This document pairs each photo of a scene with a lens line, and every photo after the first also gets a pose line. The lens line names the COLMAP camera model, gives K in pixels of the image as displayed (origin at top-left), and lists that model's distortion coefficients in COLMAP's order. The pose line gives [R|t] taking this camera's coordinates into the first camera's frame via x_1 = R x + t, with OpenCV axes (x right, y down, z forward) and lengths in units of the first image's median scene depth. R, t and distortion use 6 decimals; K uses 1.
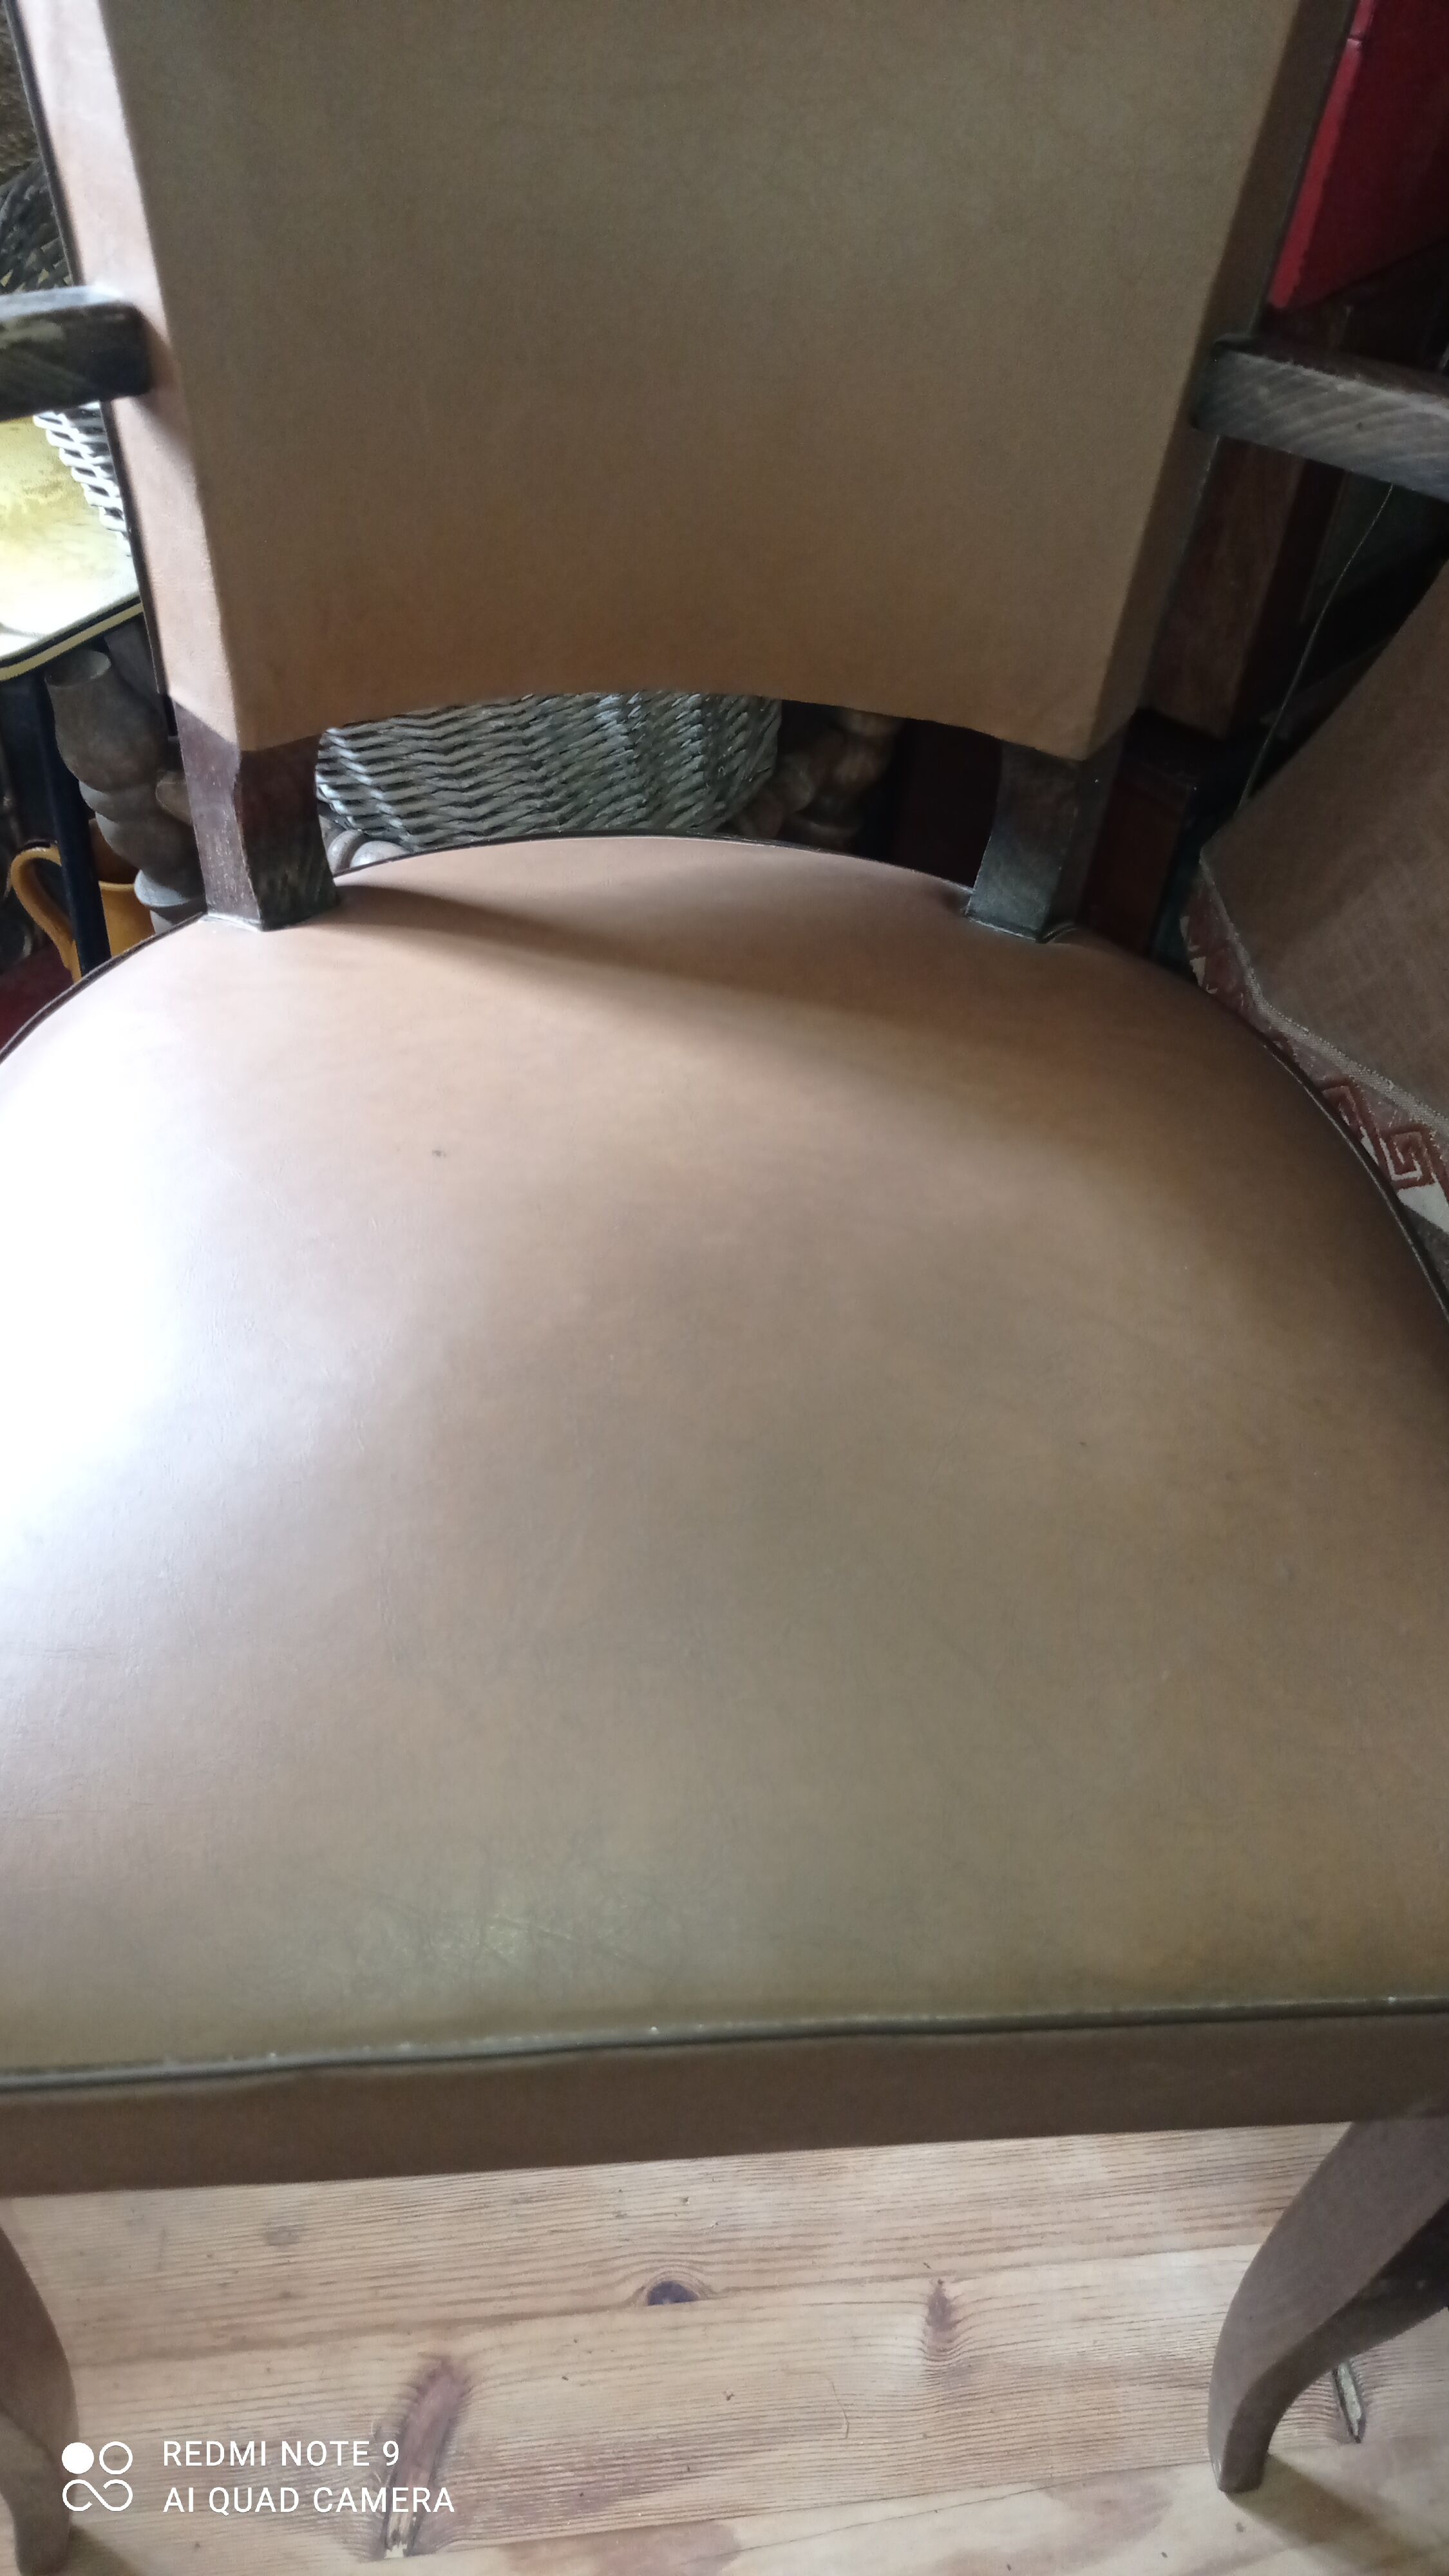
lens RADIAL K [[1931.2, 0, 705.1], [0, 1931.2, 1275.4], [0, 0, 1]] dist [0.011552, -0.005638]
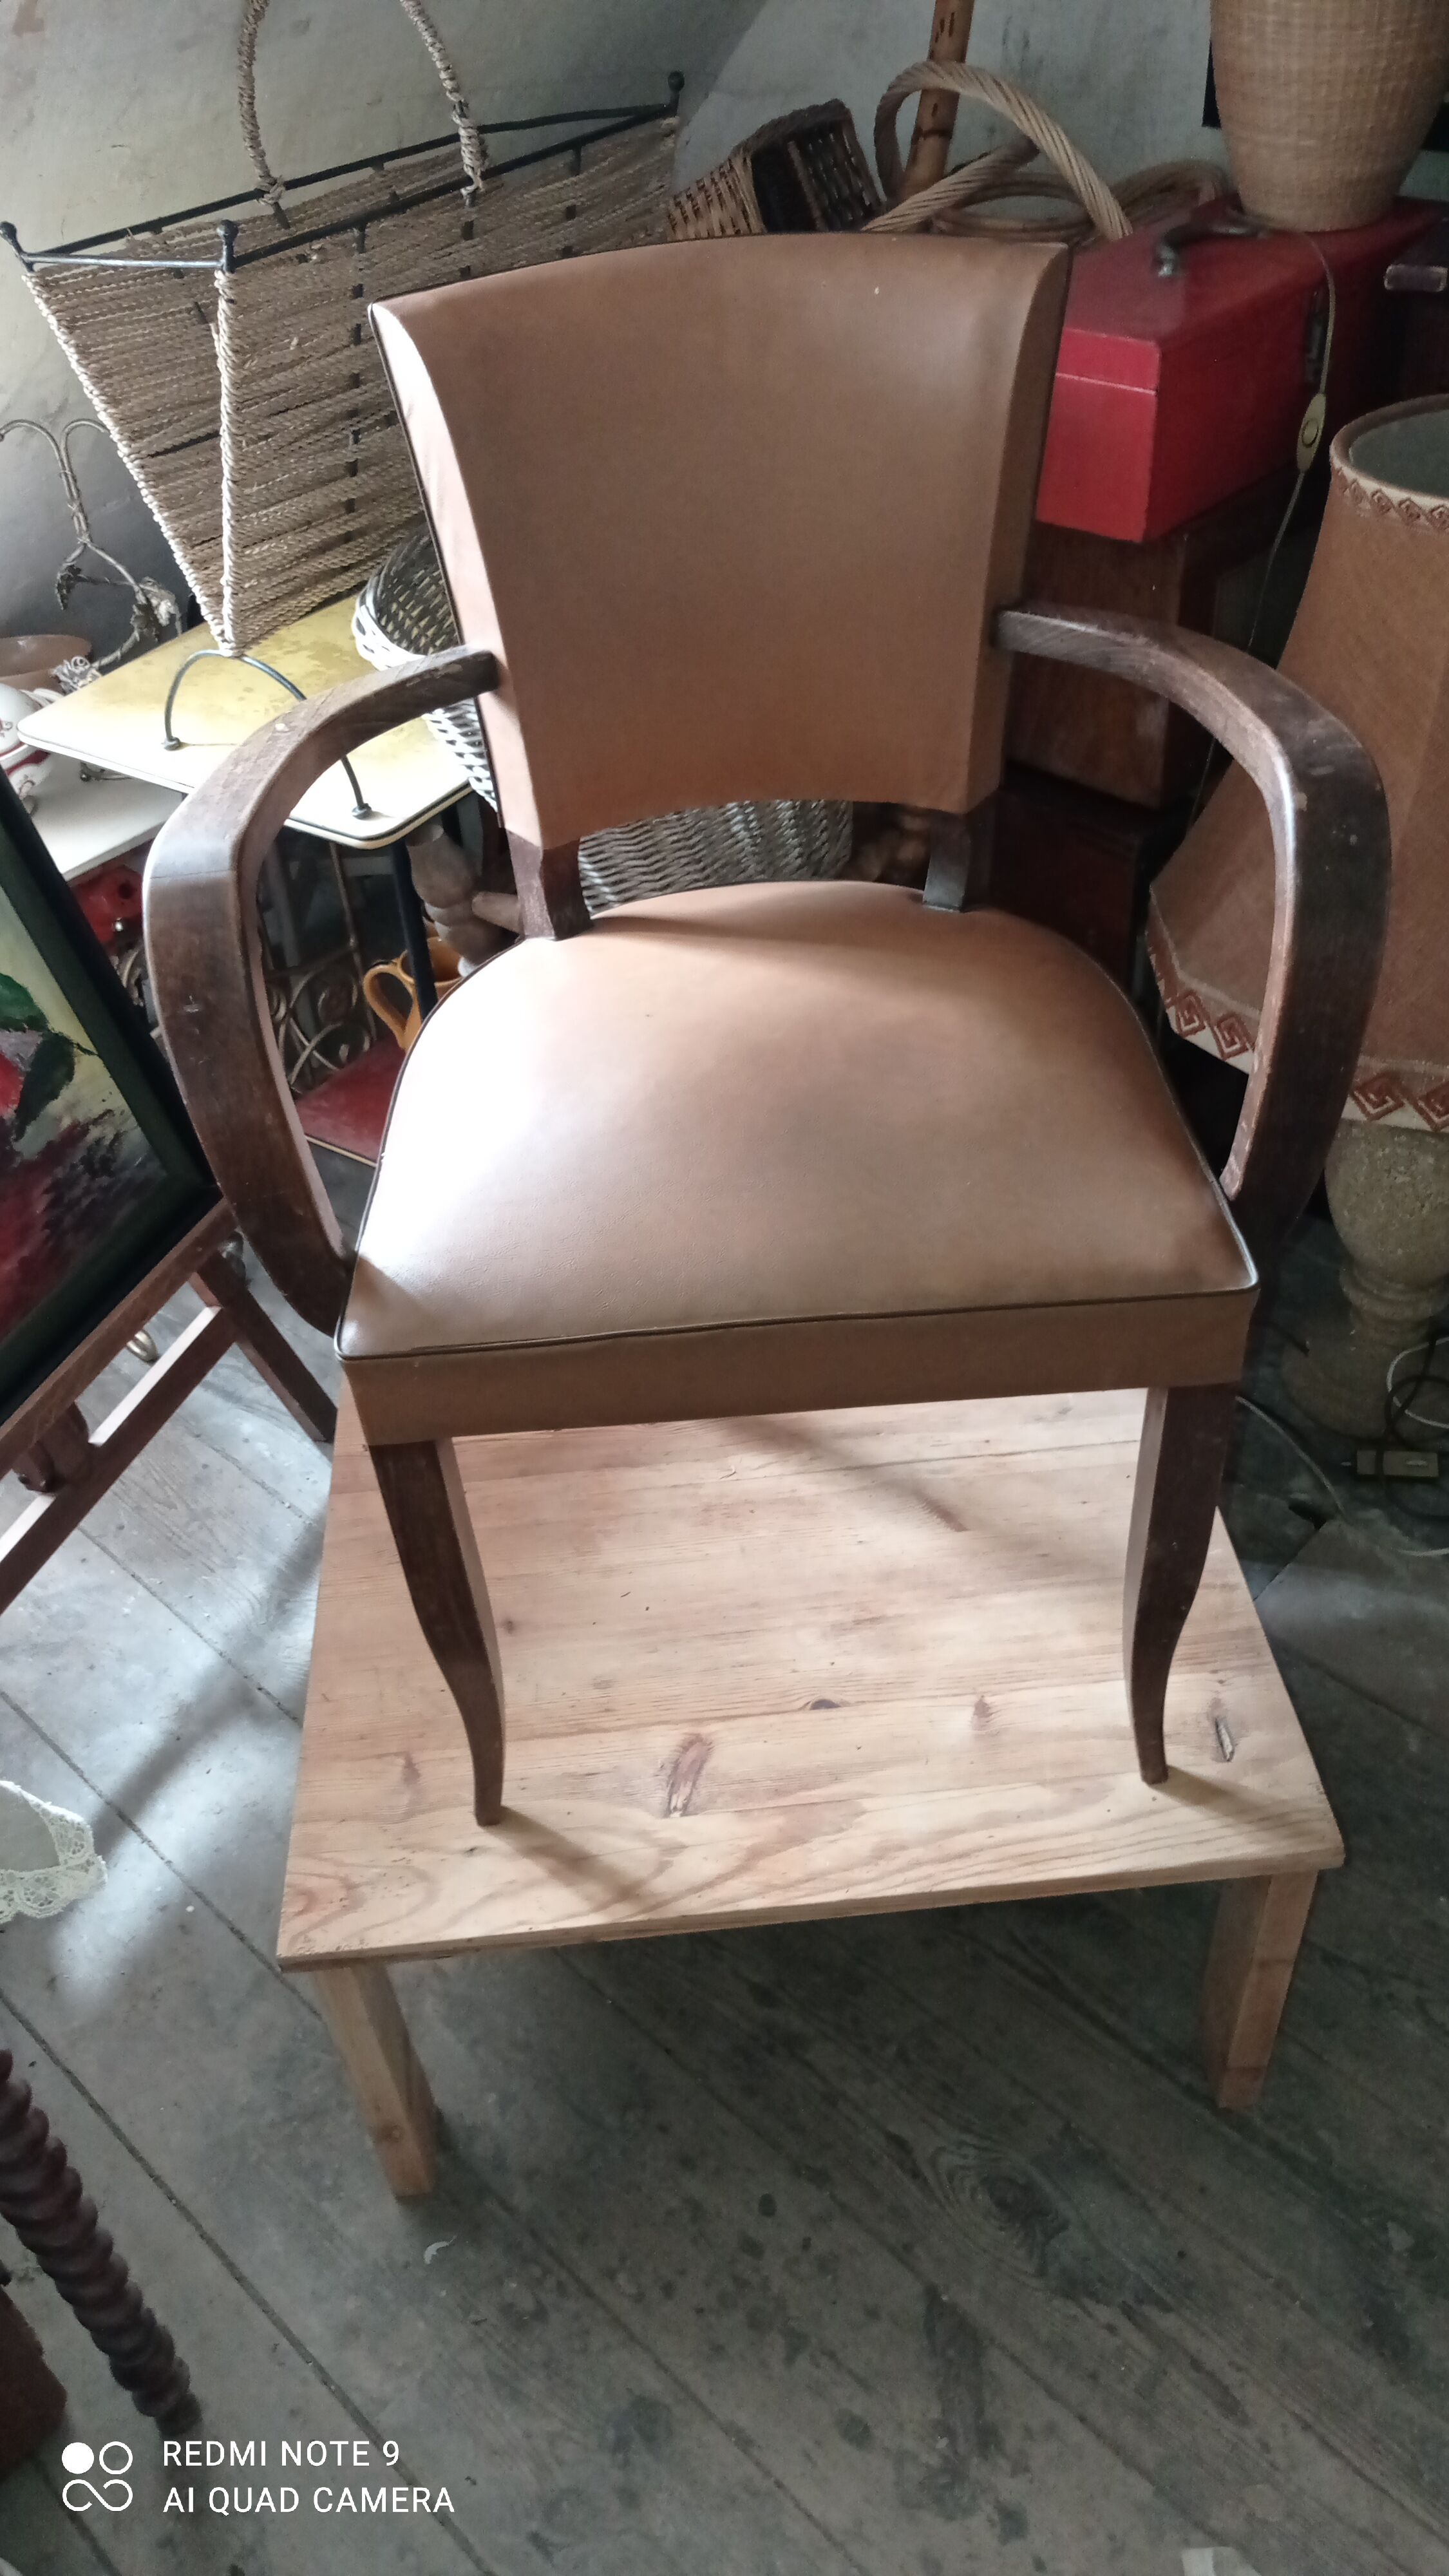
lens RADIAL K [[1921.7, 0, 711.5], [0, 1921.7, 1284.7], [0, 0, 1]] dist [0.016071, -0.002186]
pose [[0.990366, -0.072608, -0.117912, 0.112815], [0.063685, 0.994936, -0.077760, 0.278819], [0.122961, 0.069502, 0.989975, -0.750984]]
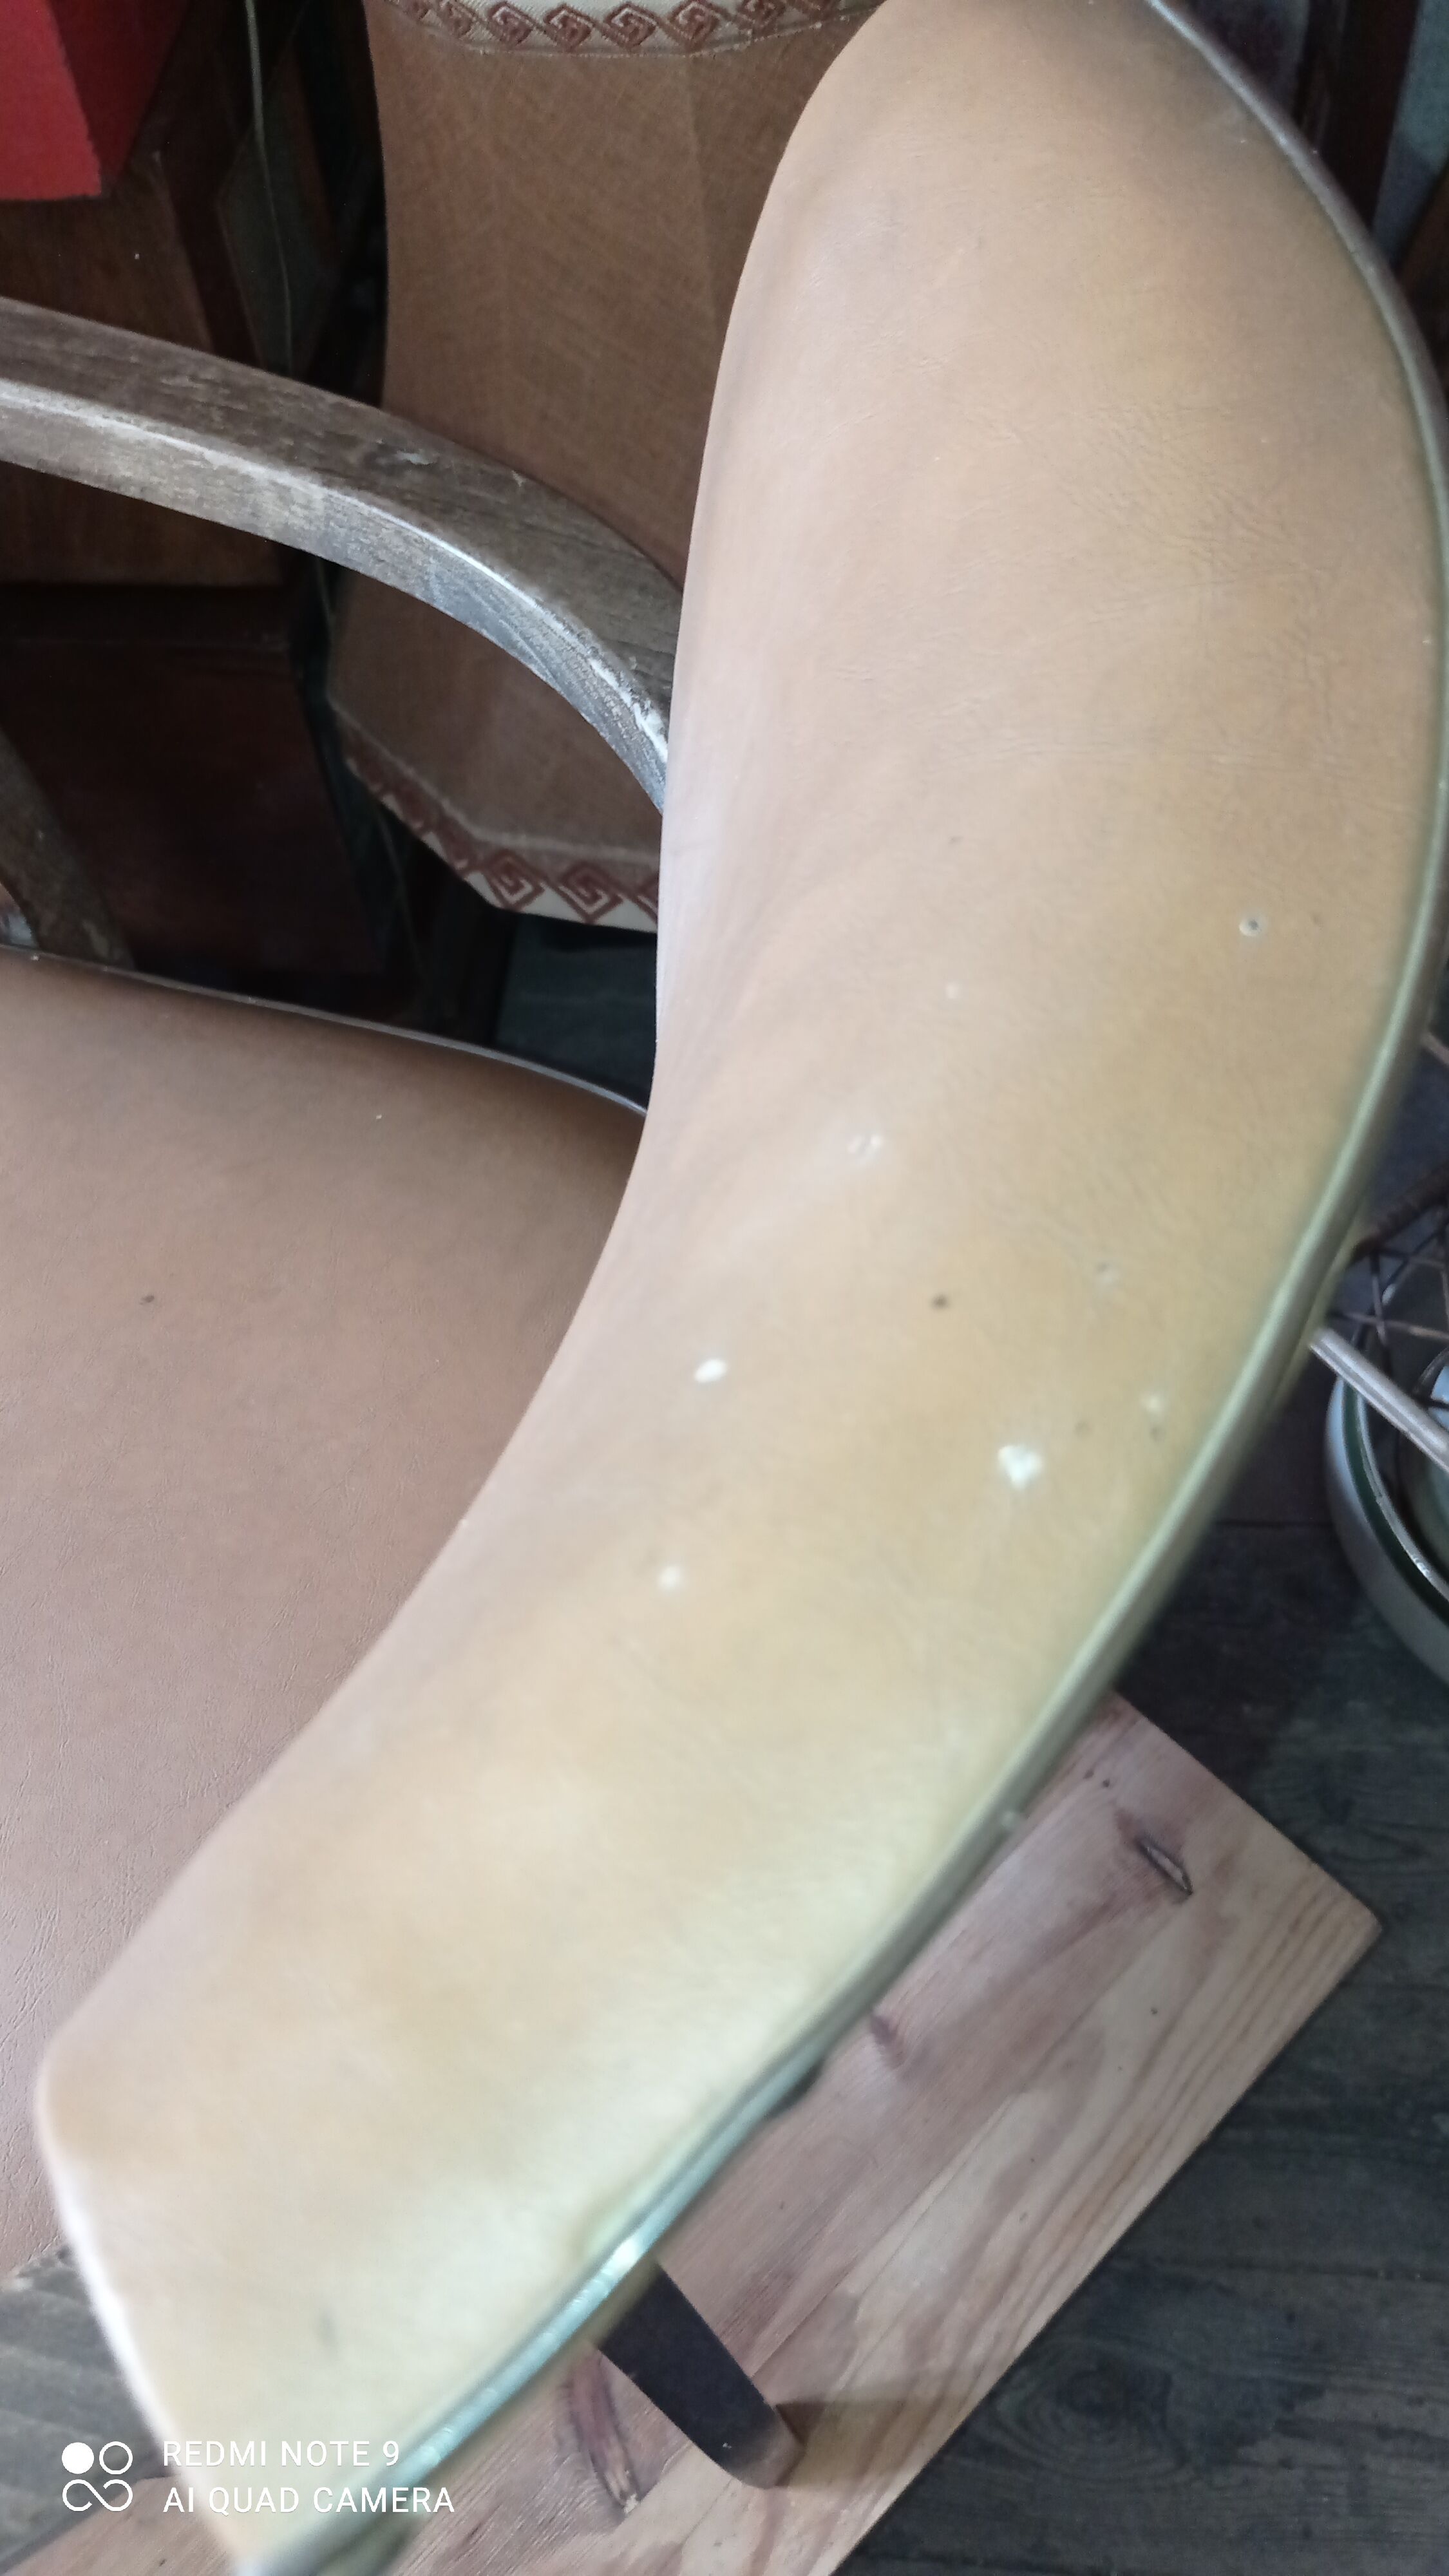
lens RADIAL K [[1946.7, 0, 713.6], [0, 1946.7, 1286.1], [0, 0, 1]] dist [0.004539, -0.004911]
pose [[0.793482, -0.565717, 0.224390, 0.029346], [0.508793, 0.818937, 0.265465, -0.209438], [-0.333939, -0.096474, 0.937645, -0.042980]]
